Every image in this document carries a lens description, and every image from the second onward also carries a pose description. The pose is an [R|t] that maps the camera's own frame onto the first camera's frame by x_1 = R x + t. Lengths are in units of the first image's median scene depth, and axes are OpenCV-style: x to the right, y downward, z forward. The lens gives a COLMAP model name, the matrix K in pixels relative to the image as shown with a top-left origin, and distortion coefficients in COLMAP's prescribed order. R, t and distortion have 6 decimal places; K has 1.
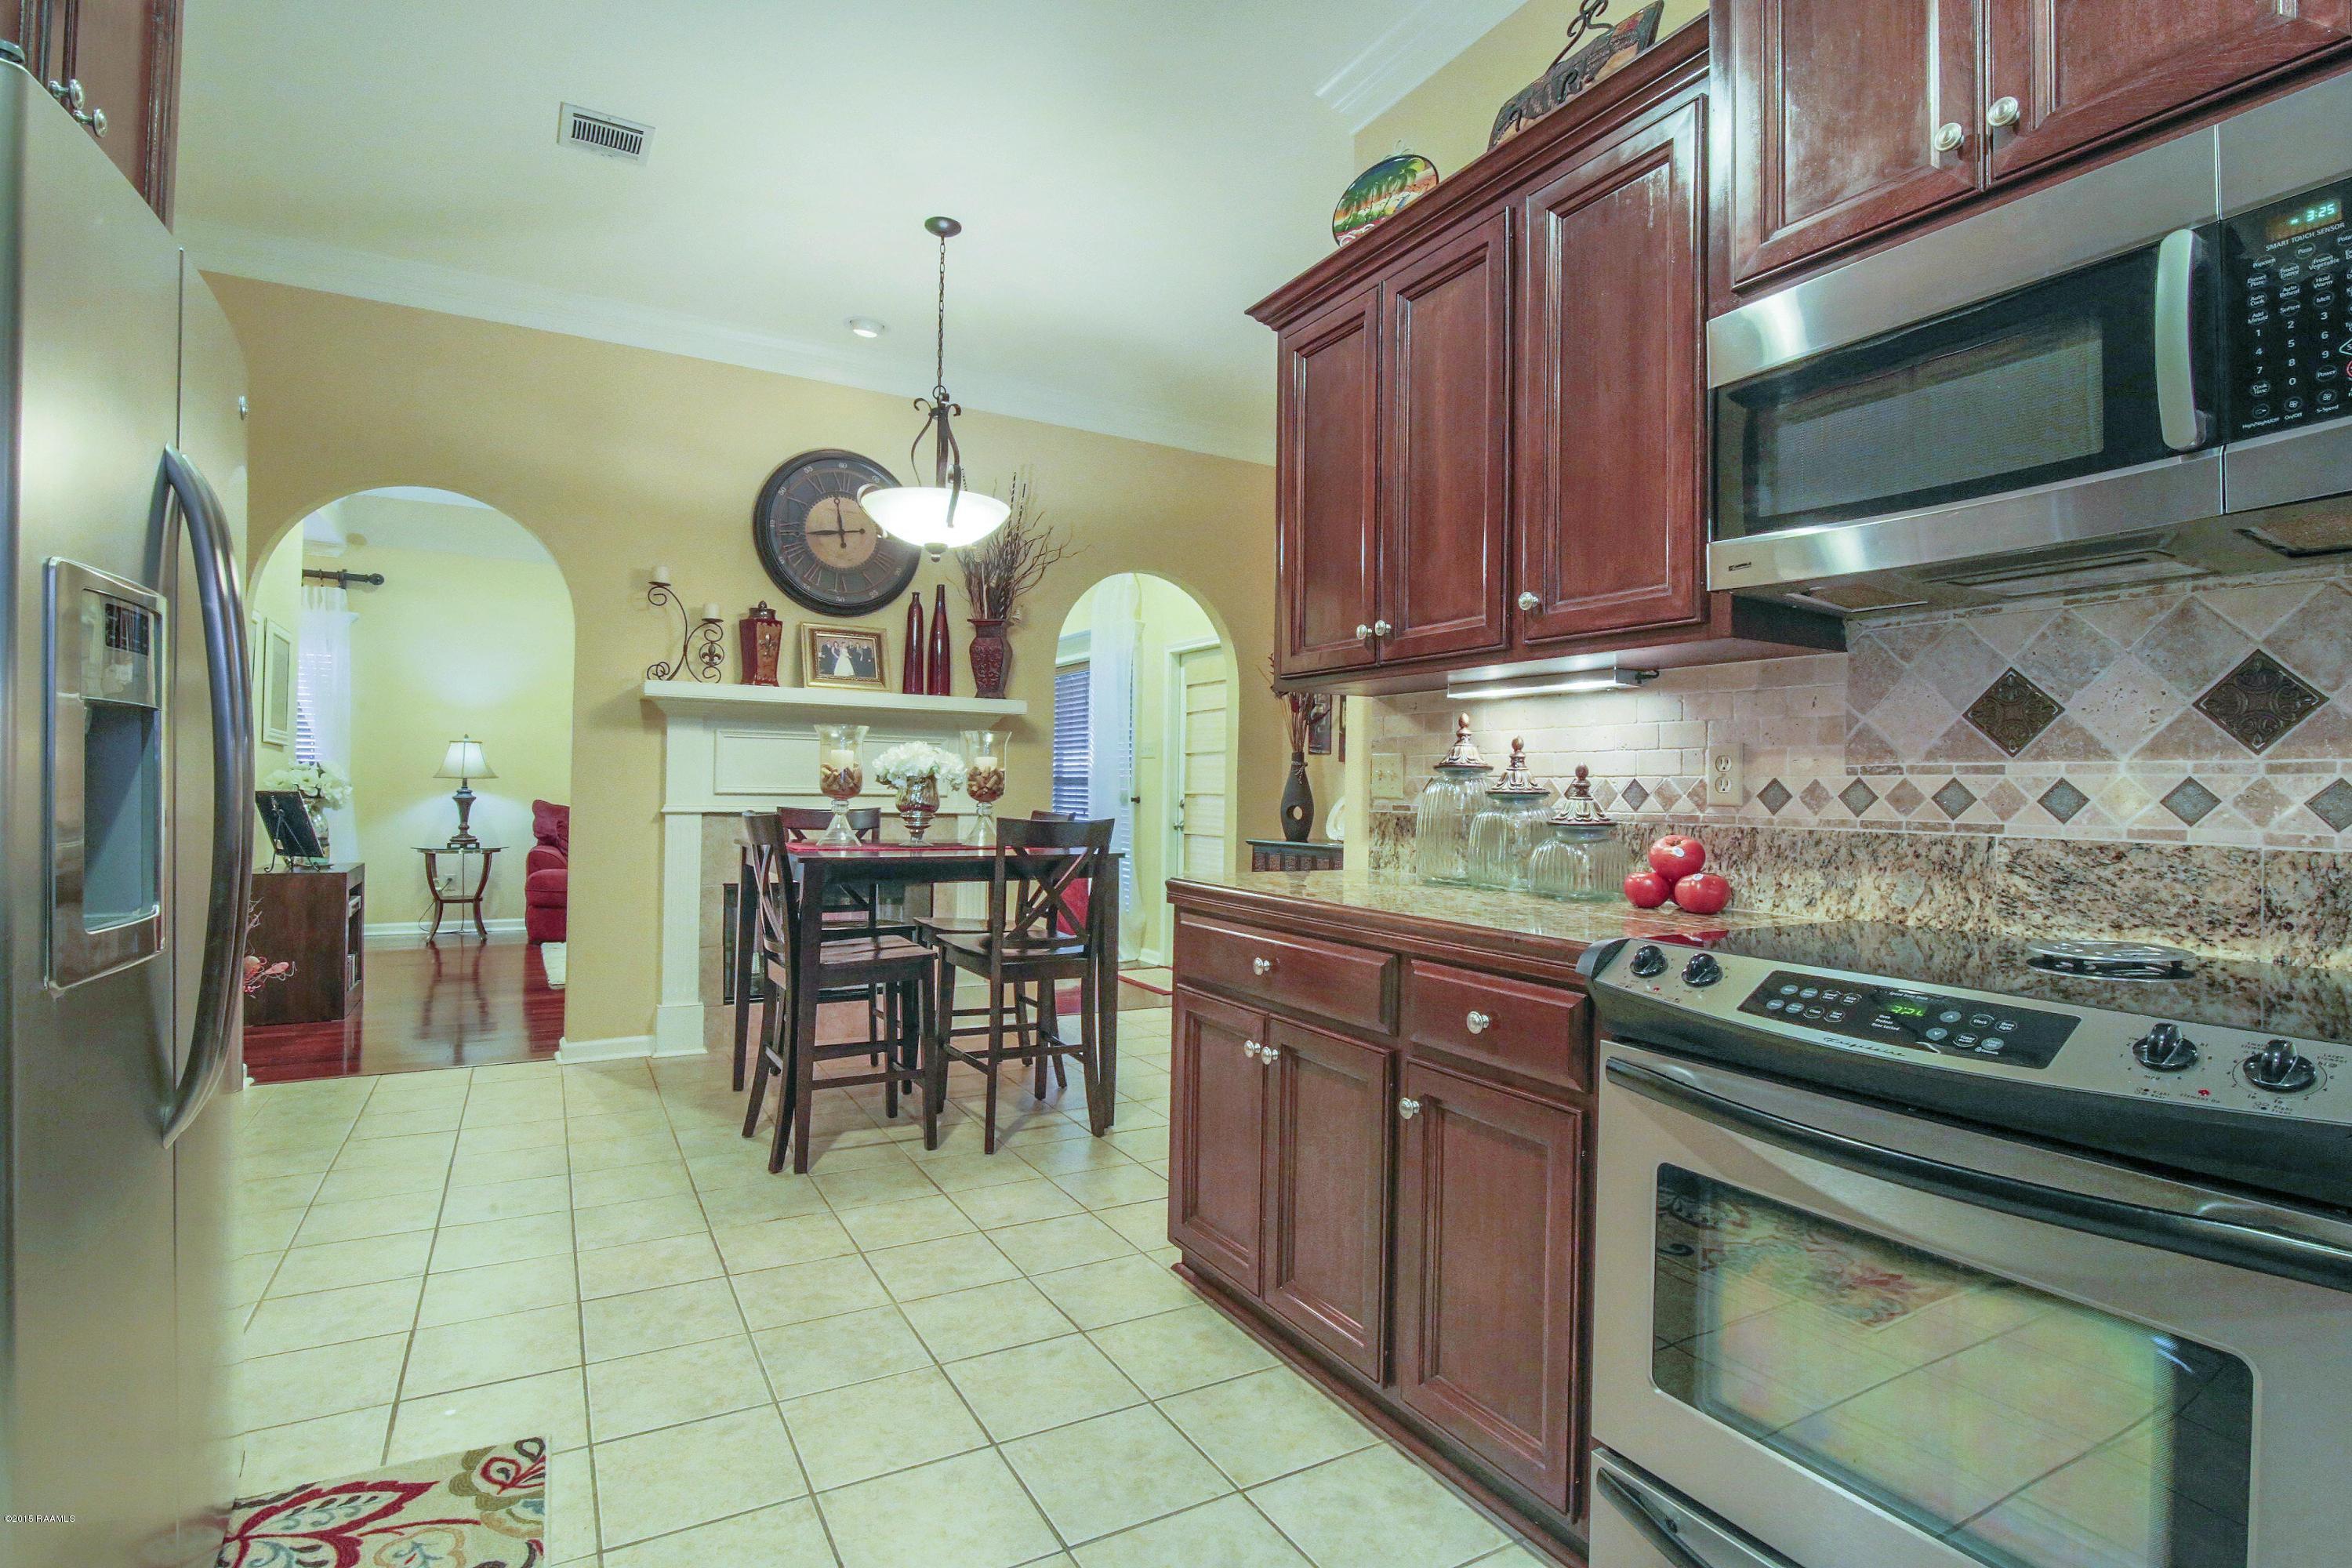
lens RADIAL K [[1142.4, 0, 1176.2], [0, 1142.4, 778.5], [0, 0, 1]] dist [-0.018766, 0.002050]
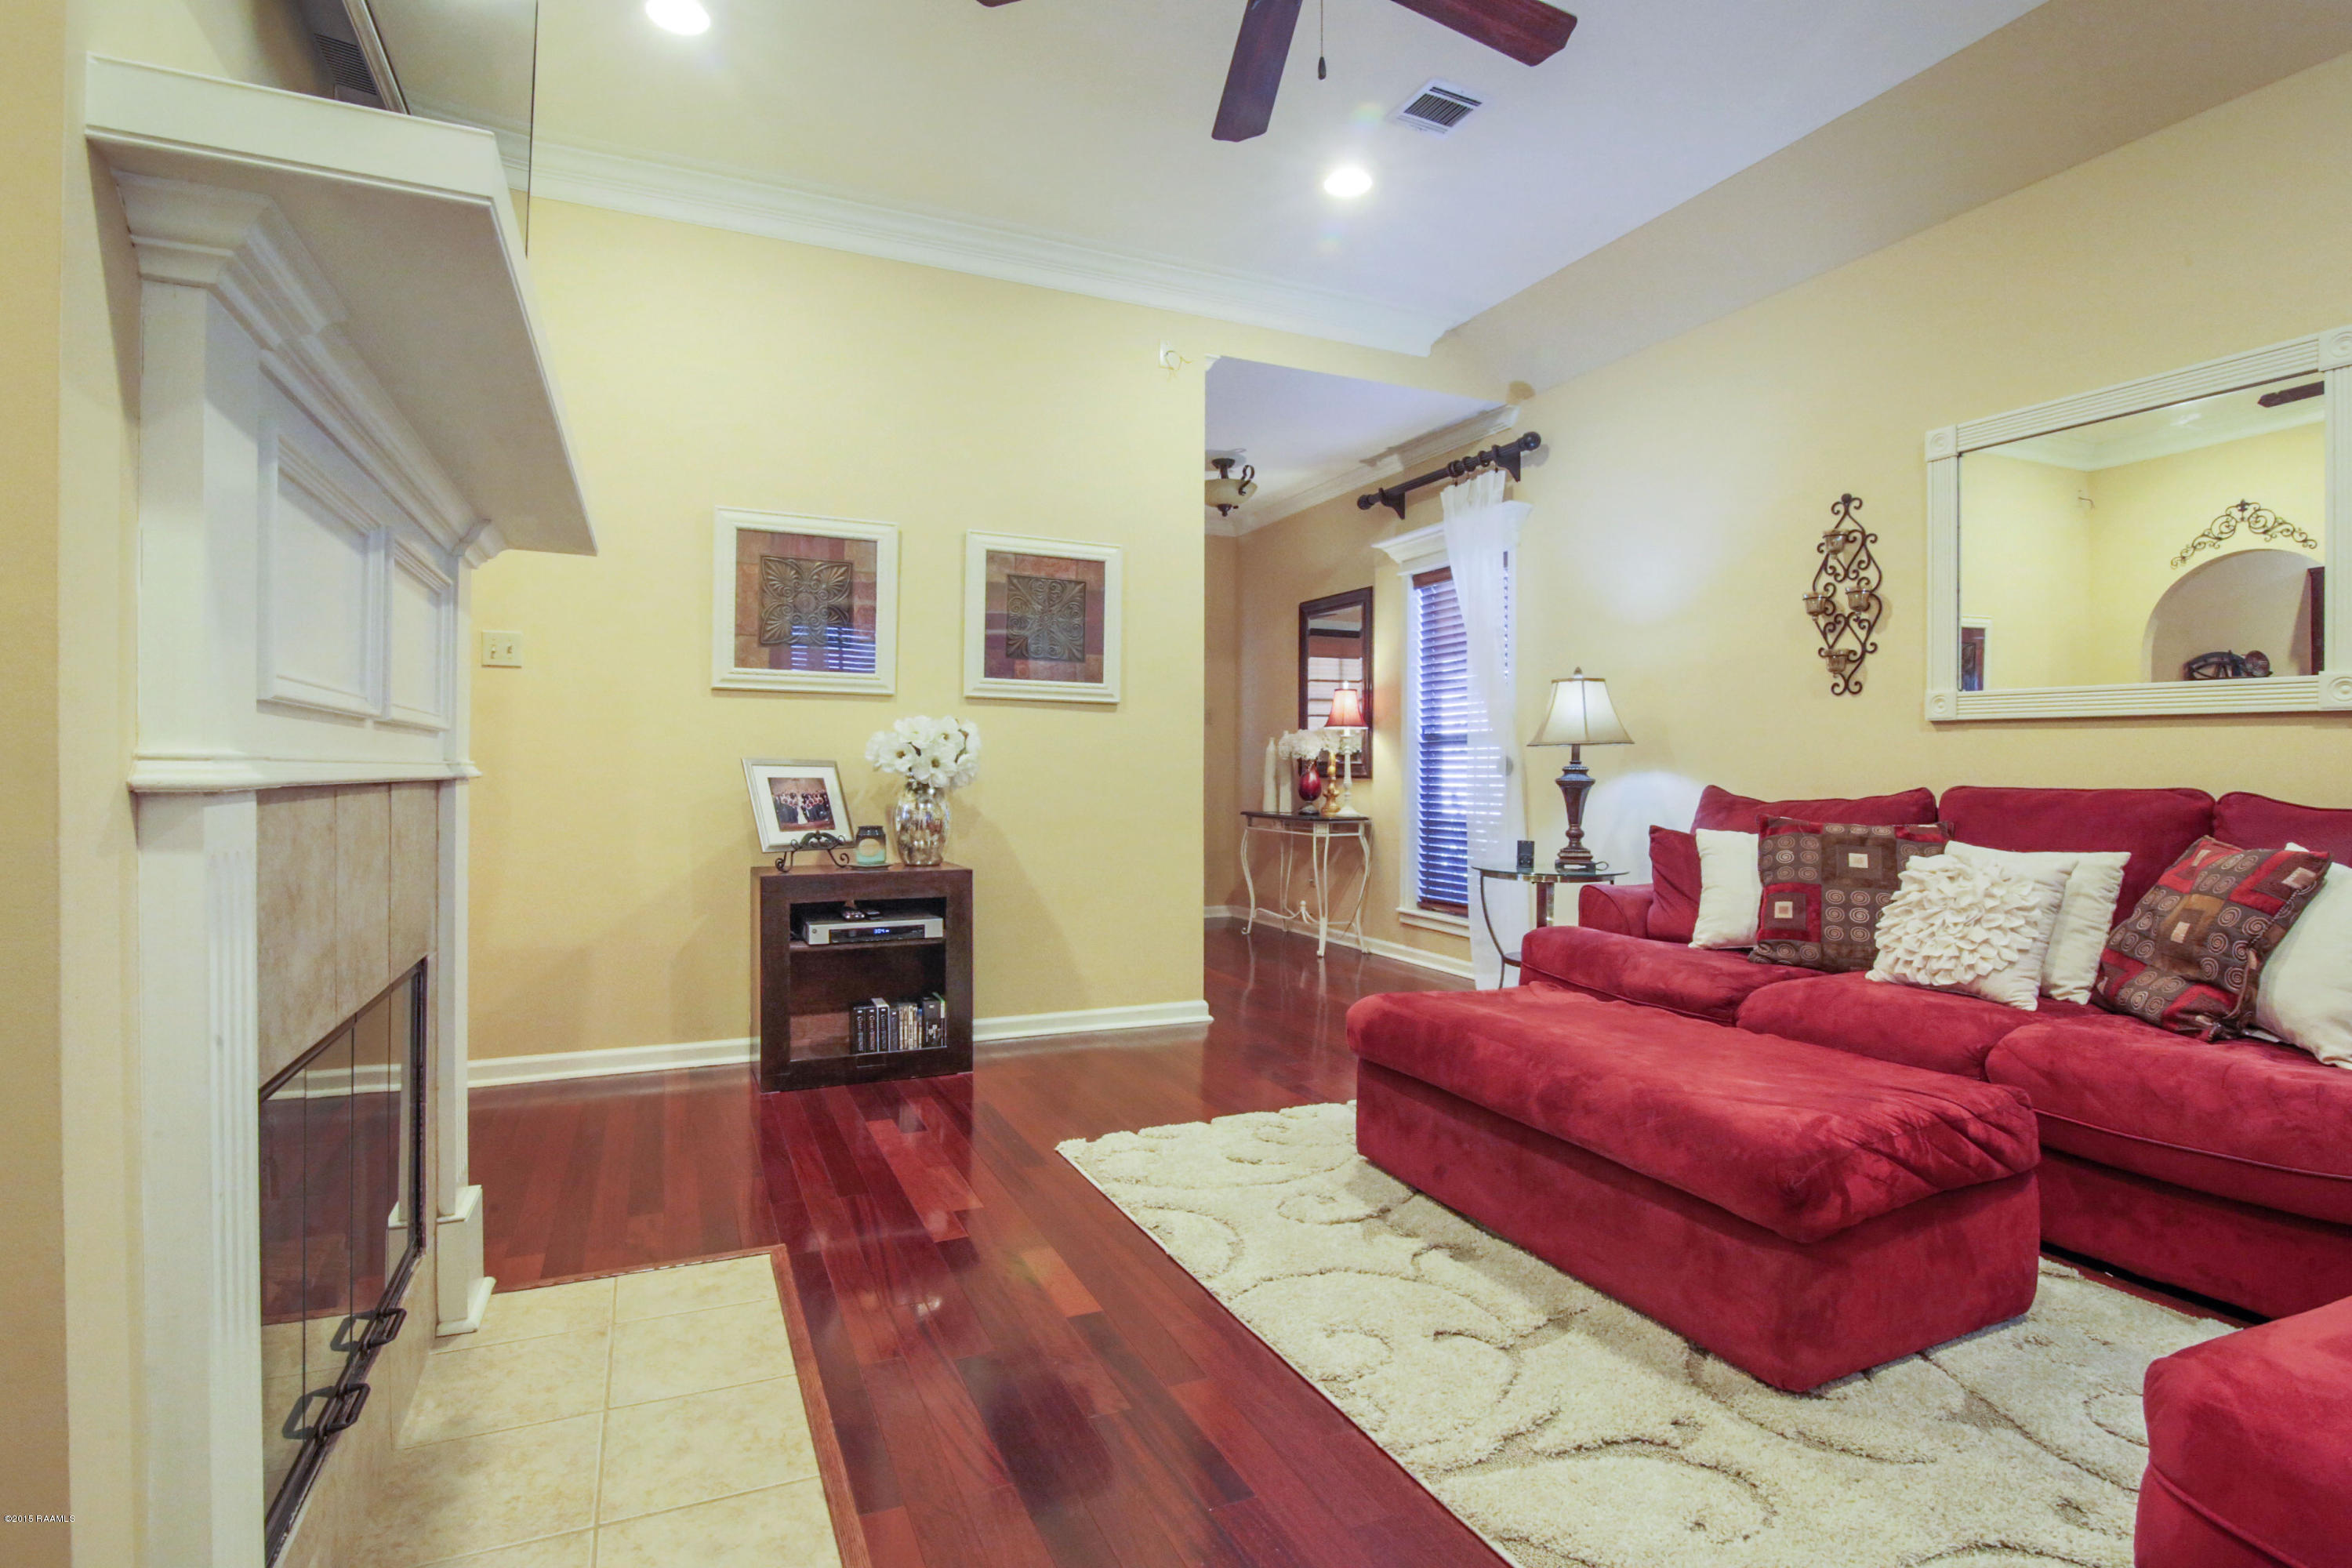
lens RADIAL K [[1142.4, 0, 1175.8], [0, 1142.4, 767.8], [0, 0, 1]] dist [-0.018766, 0.002050]
pose [[-0.096052, -0.018775, -0.995199, -0.208564], [0.002065, 0.999816, -0.019061, 0.080738], [0.995374, -0.003886, -0.095996, 3.364041]]
